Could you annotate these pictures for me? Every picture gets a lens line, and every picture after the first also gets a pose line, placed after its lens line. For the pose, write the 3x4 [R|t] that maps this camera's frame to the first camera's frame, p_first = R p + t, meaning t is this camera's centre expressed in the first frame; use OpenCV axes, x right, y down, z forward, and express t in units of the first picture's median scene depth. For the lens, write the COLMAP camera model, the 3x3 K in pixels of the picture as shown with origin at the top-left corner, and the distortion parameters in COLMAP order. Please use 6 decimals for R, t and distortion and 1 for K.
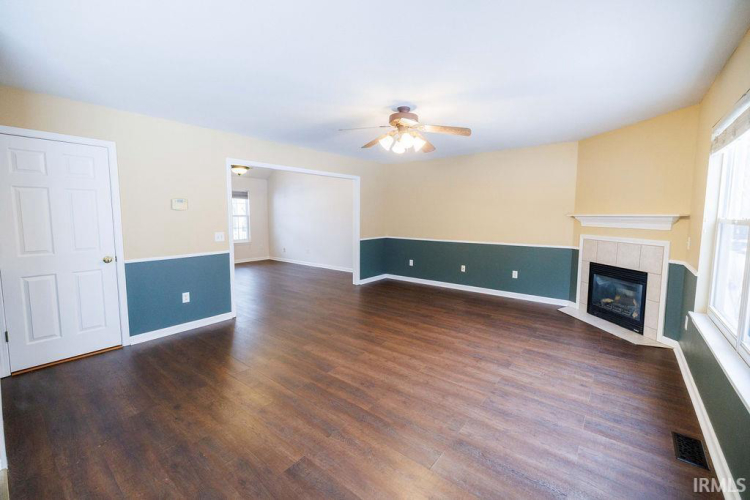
lens RADIAL K [[315.3, 0, 372.8], [0, 315.3, 245.9], [0, 0, 1]] dist [-0.001111, 0.000013]
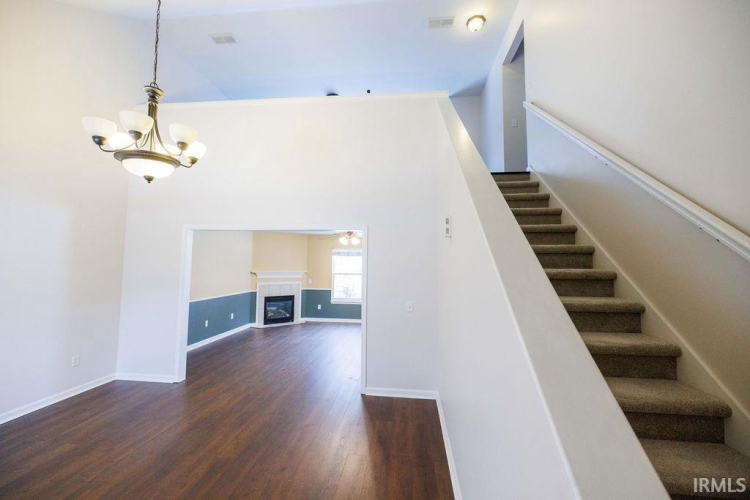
lens RADIAL K [[315.3, 0, 372.8], [0, 315.3, 245.9], [0, 0, 1]] dist [-0.001111, 0.000013]
pose [[-0.549130, 0.080916, 0.831810, -1.221317], [0.087177, 0.995418, -0.039280, -0.118089], [-0.831177, 0.050945, -0.553668, 1.459884]]
